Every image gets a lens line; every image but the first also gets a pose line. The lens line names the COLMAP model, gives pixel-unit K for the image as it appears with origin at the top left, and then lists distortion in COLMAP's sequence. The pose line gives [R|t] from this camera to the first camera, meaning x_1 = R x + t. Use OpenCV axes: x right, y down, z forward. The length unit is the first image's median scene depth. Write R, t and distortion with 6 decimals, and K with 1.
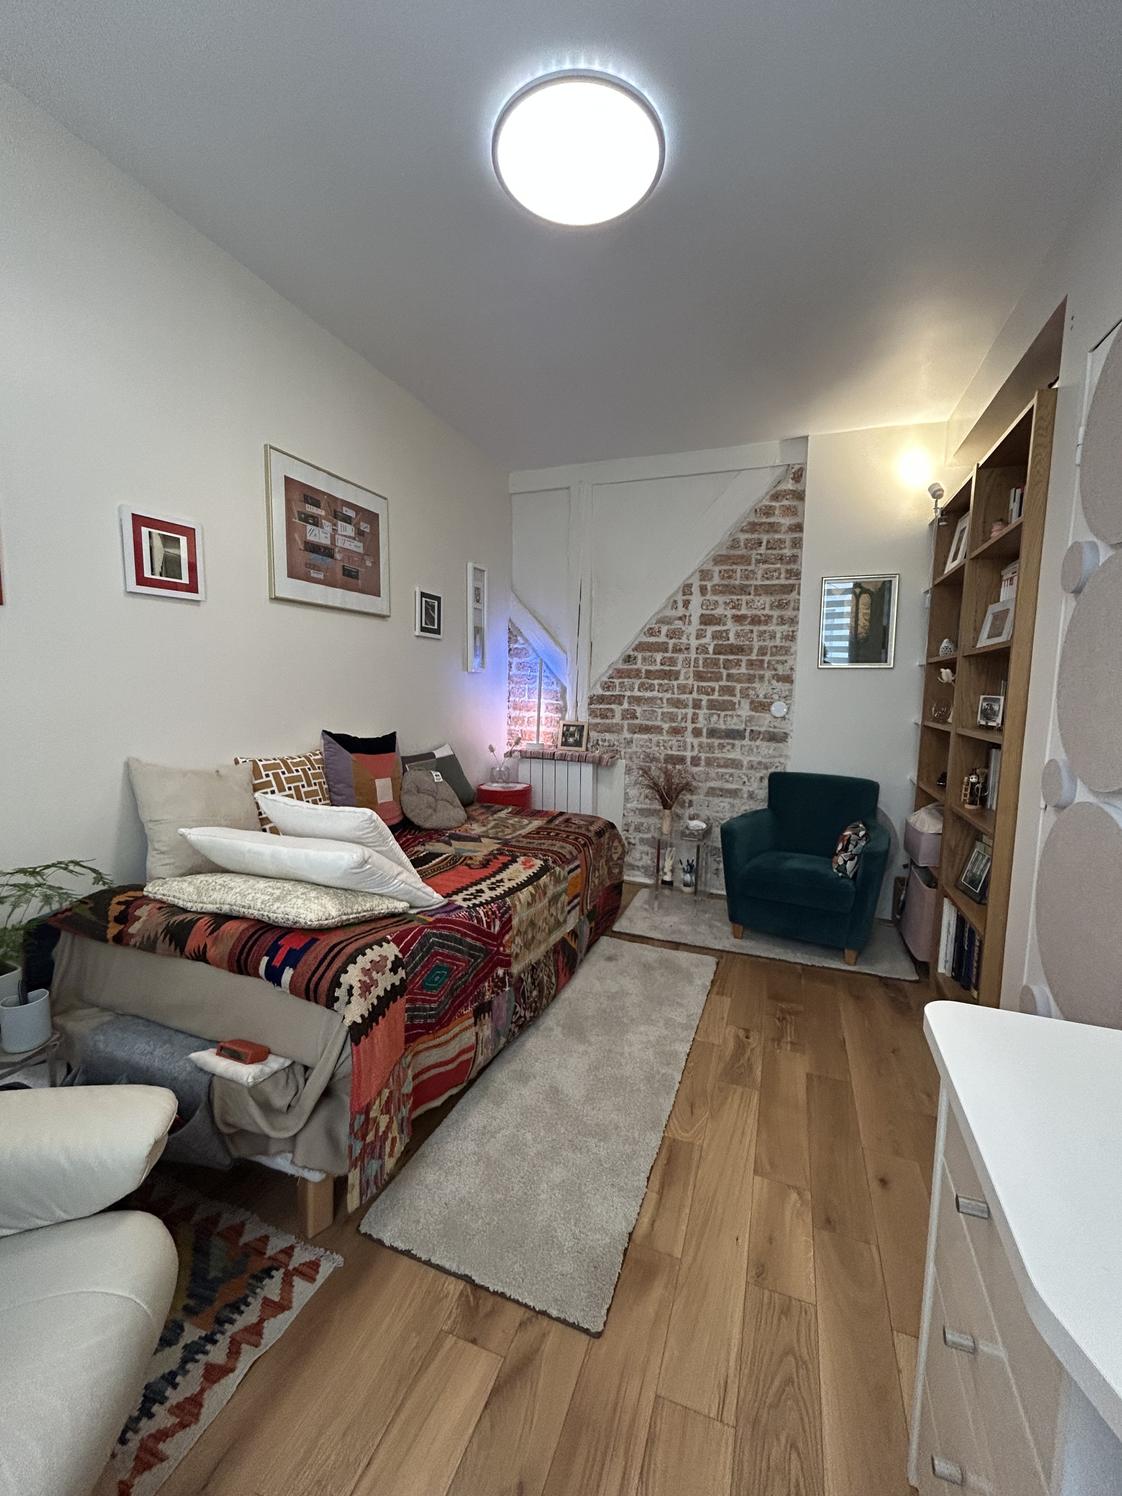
lens RADIAL K [[604.0, 0, 560.2], [0, 604.0, 747.1], [0, 0, 1]] dist [-0.000133, -0.000010]
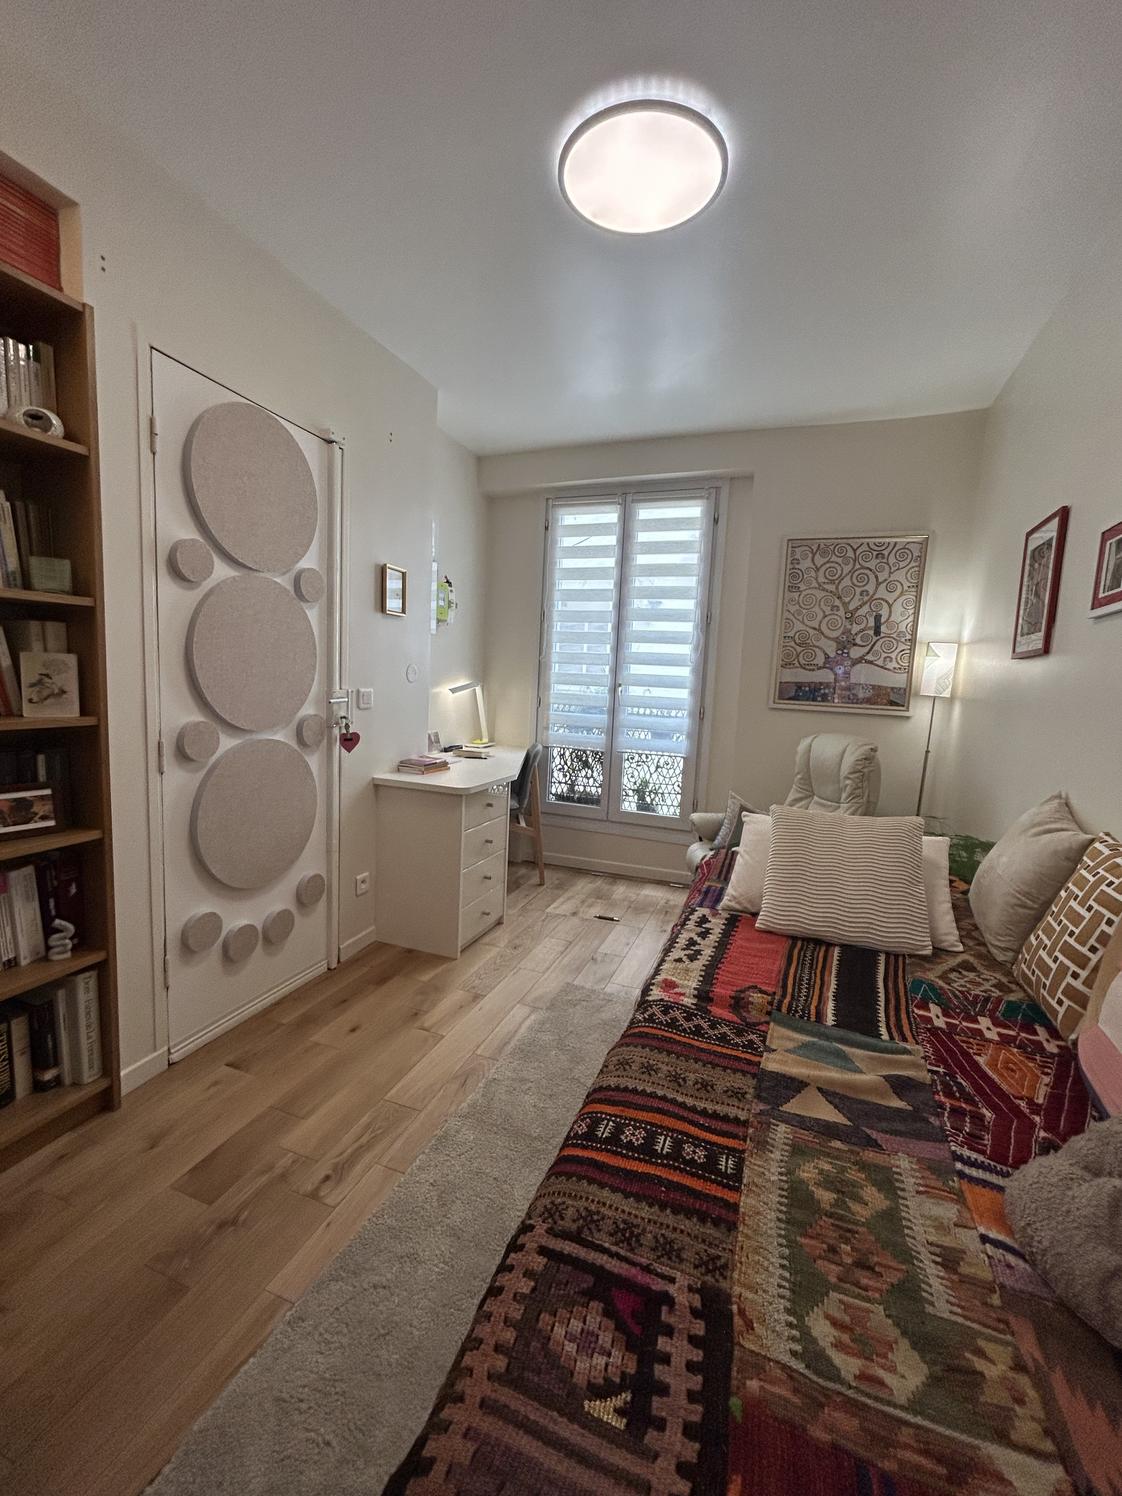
lens RADIAL K [[604.0, 0, 565.9], [0, 604.0, 749.7], [0, 0, 1]] dist [-0.000133, -0.000010]
pose [[-0.997781, -0.066516, -0.003109, 0.074209], [-0.065449, 0.971031, 0.229816, -0.184355], [-0.012267, 0.229510, -0.973229, 1.643640]]
